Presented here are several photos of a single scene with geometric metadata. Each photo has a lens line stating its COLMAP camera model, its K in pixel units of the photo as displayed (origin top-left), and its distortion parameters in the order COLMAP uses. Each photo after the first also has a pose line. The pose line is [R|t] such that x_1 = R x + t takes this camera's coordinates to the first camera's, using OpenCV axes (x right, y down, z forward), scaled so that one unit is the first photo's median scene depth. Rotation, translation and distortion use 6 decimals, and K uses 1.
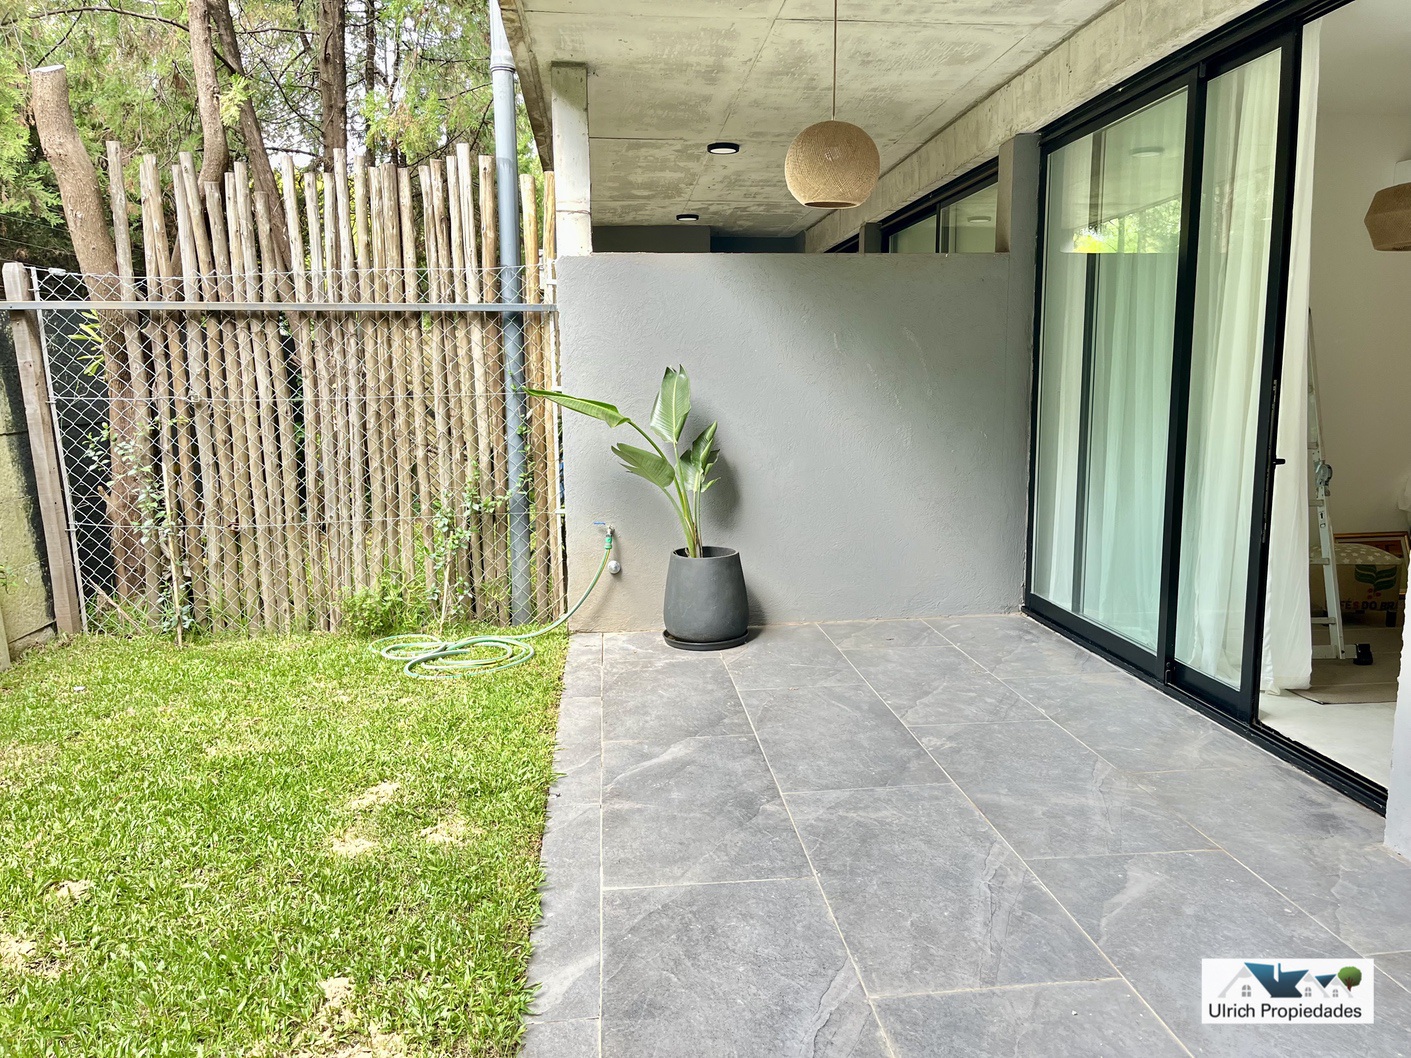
lens RADIAL K [[1048.2, 0, 705.5], [0, 1048.2, 529.0], [0, 0, 1]] dist [0.001345, 0.000424]
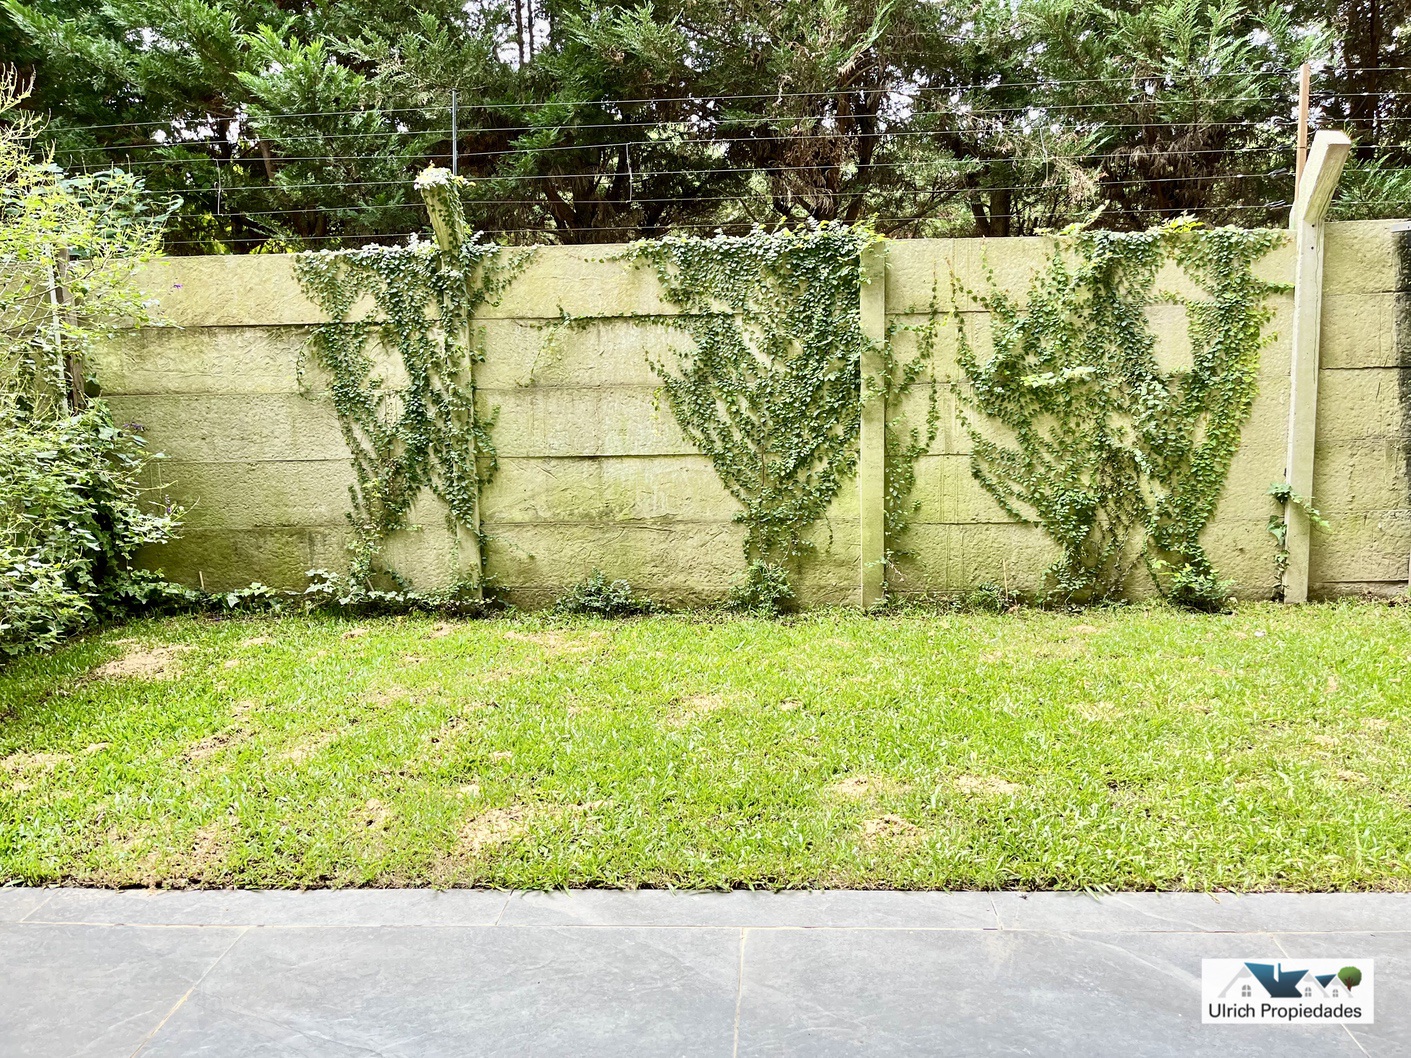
lens RADIAL K [[1087.0, 0, 705.5], [0, 1087.0, 529.0], [0, 0, 1]] dist [-0.003213, -0.000894]
pose [[-0.198128, 0.167415, -0.965773, 0.691527], [-0.105290, 0.975969, 0.190782, -0.124677], [0.974505, 0.139486, -0.175740, 1.095142]]
